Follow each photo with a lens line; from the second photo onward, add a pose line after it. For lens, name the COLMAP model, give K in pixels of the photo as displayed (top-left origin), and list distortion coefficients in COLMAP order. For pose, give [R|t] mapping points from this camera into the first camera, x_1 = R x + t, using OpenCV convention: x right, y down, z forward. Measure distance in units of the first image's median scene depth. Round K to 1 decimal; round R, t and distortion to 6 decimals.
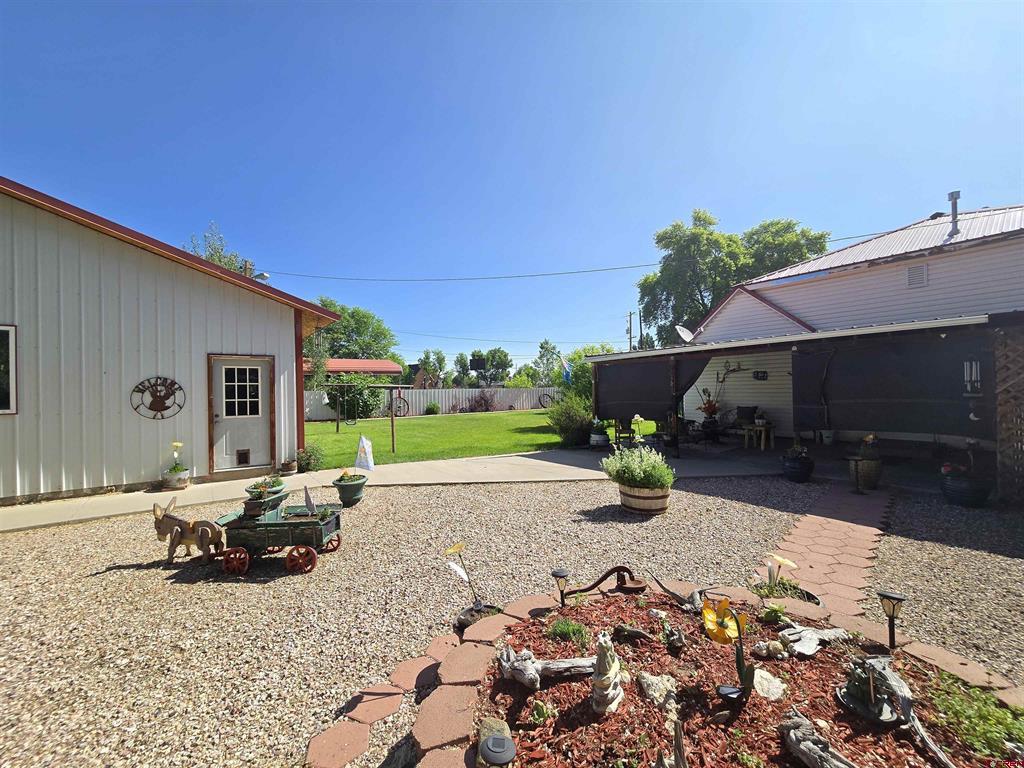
lens RADIAL K [[420.0, 0, 514.2], [0, 420.0, 387.5], [0, 0, 1]] dist [-0.001365, -0.000008]
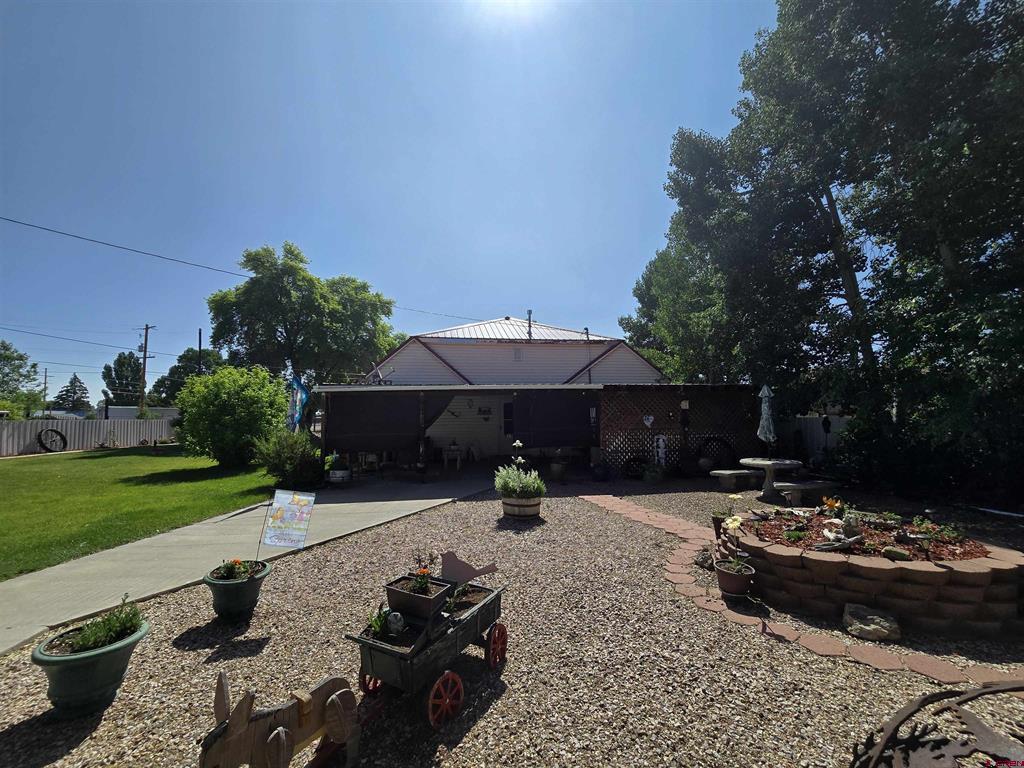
lens RADIAL K [[420.0, 0, 514.2], [0, 420.0, 387.5], [0, 0, 1]] dist [-0.001365, -0.000008]
pose [[0.472758, 0.081682, 0.877398, -0.520405], [-0.005072, 0.995930, -0.089984, 0.013638], [-0.881178, 0.038091, 0.471248, 0.263859]]
